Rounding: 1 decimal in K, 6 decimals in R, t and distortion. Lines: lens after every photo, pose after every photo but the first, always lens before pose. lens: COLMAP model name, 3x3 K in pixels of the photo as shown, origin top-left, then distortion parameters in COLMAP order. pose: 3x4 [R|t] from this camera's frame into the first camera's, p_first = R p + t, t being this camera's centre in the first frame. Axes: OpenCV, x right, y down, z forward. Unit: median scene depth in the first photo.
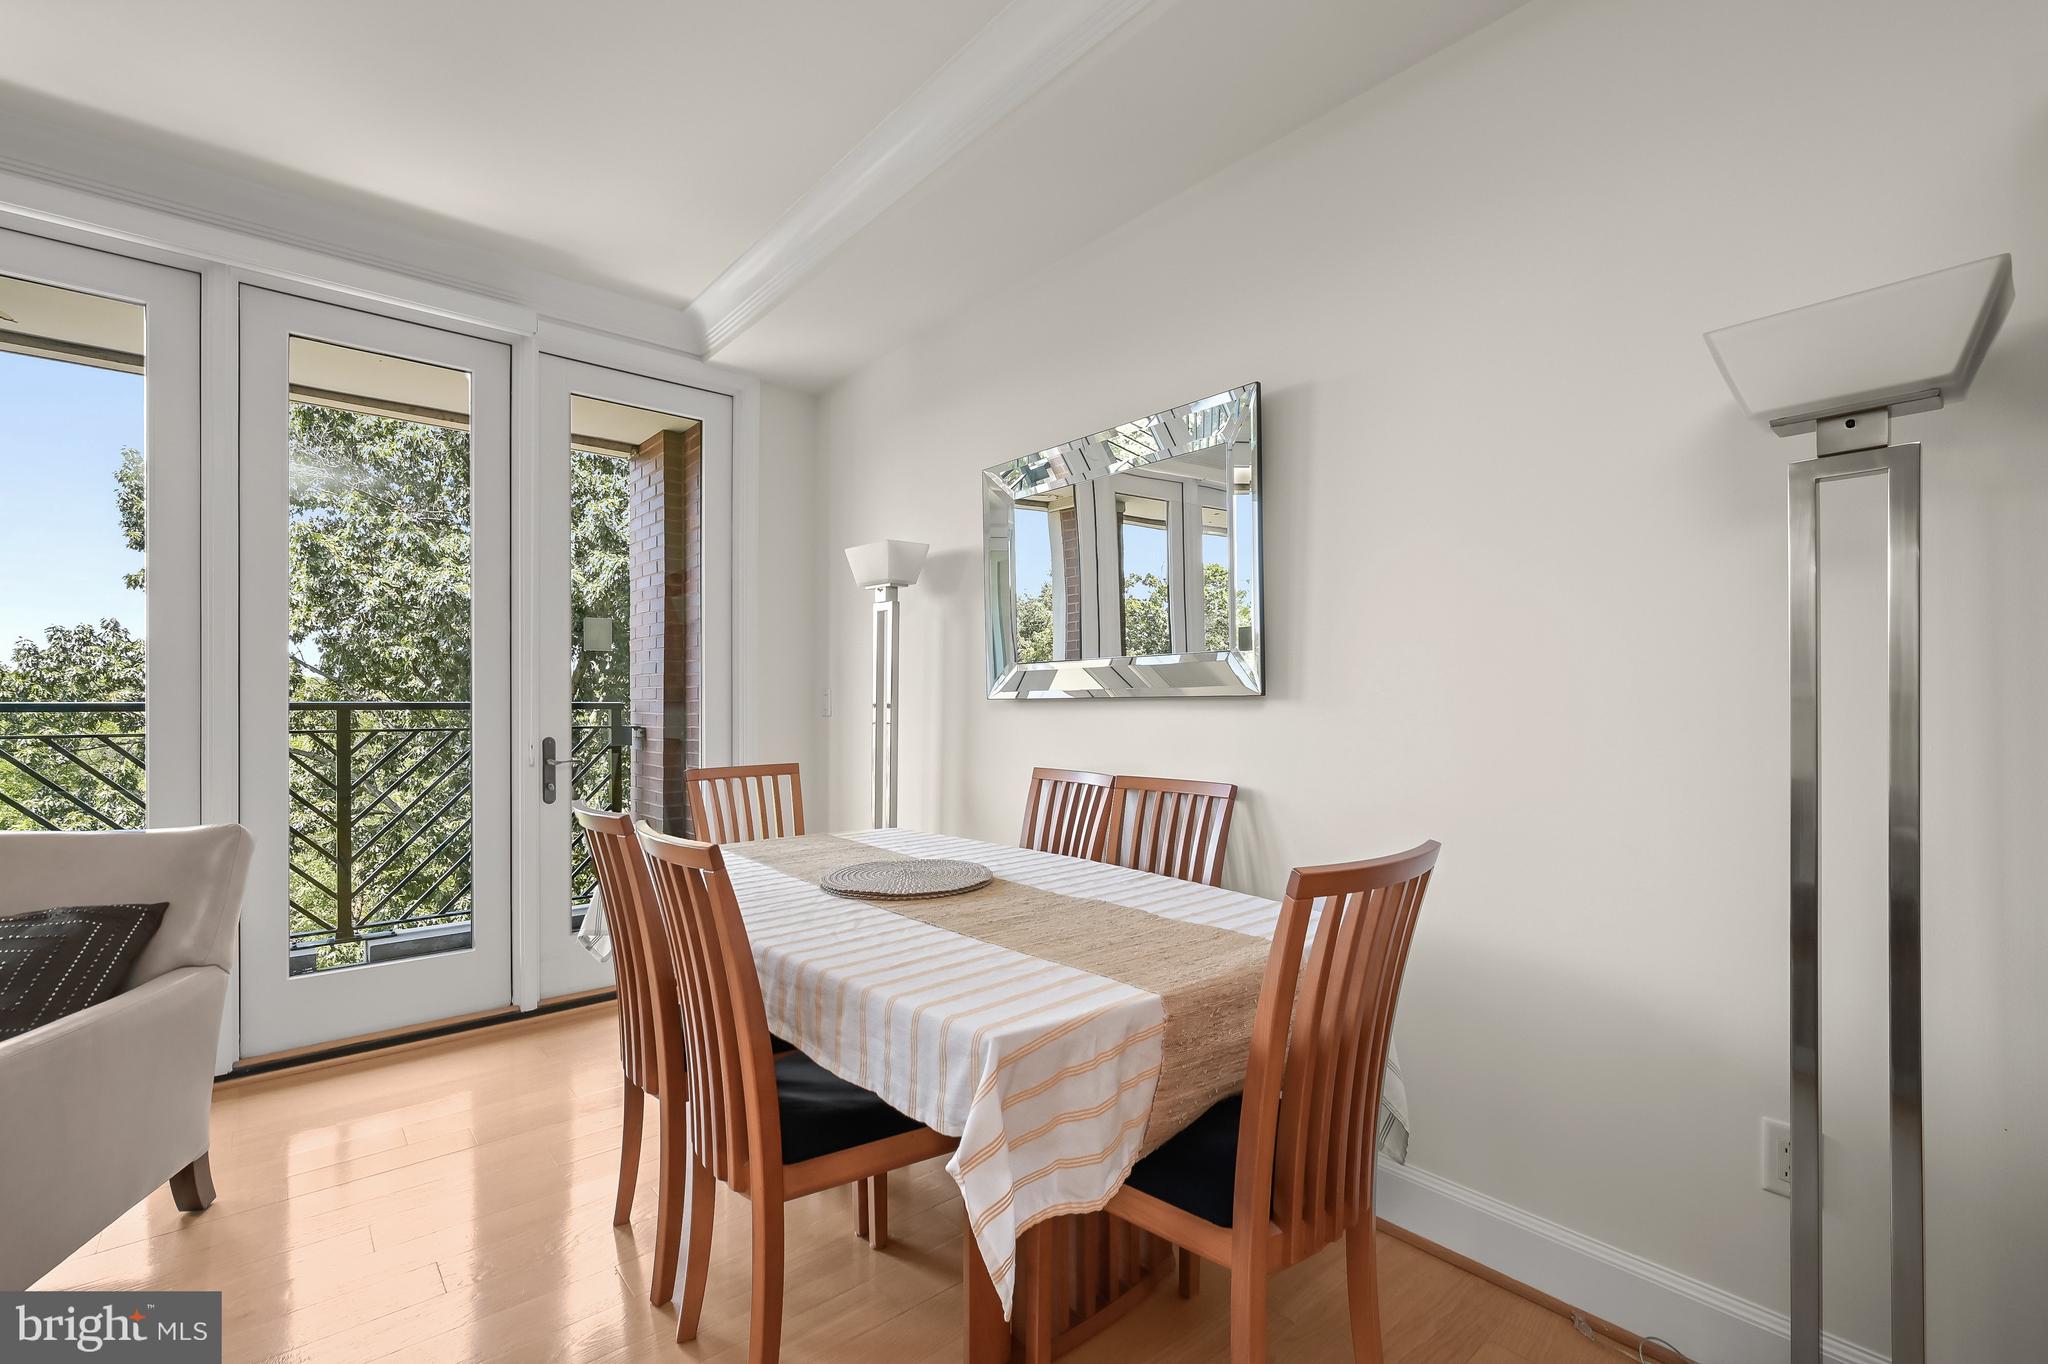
lens RADIAL K [[903.9, 0, 1036.4], [0, 903.9, 693.8], [0, 0, 1]] dist [0.004035, -0.000629]
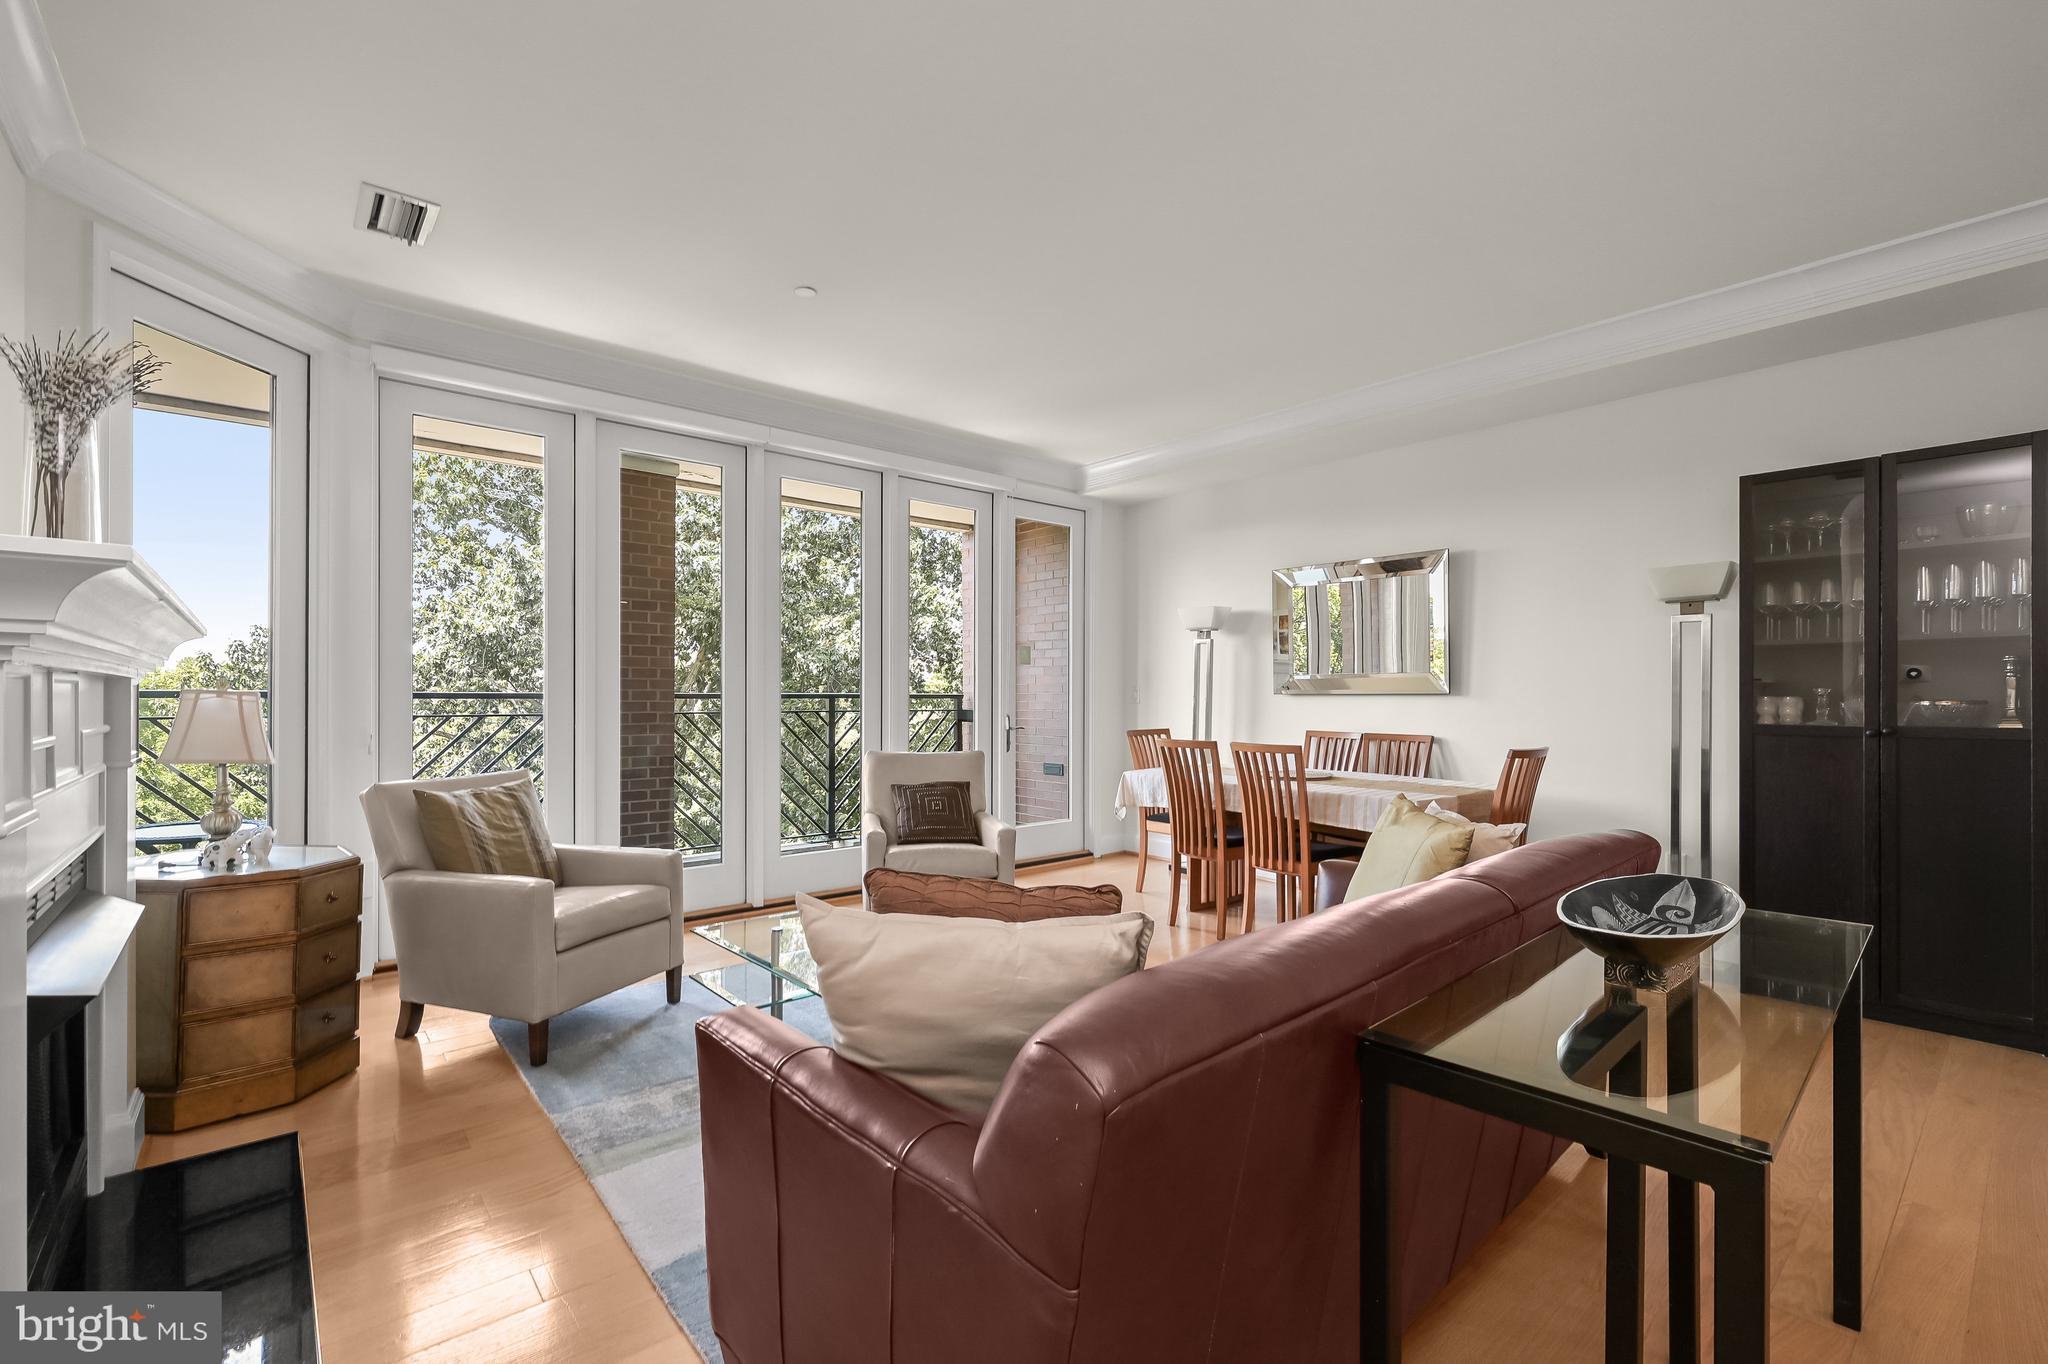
lens RADIAL K [[903.9, 0, 1036.4], [0, 903.9, 693.8], [0, 0, 1]] dist [0.004035, -0.000629]
pose [[0.999836, 0.004217, -0.017601, -0.421142], [-0.004048, 0.999945, 0.009639, -0.009290], [0.017641, -0.009566, 0.999799, -0.708259]]
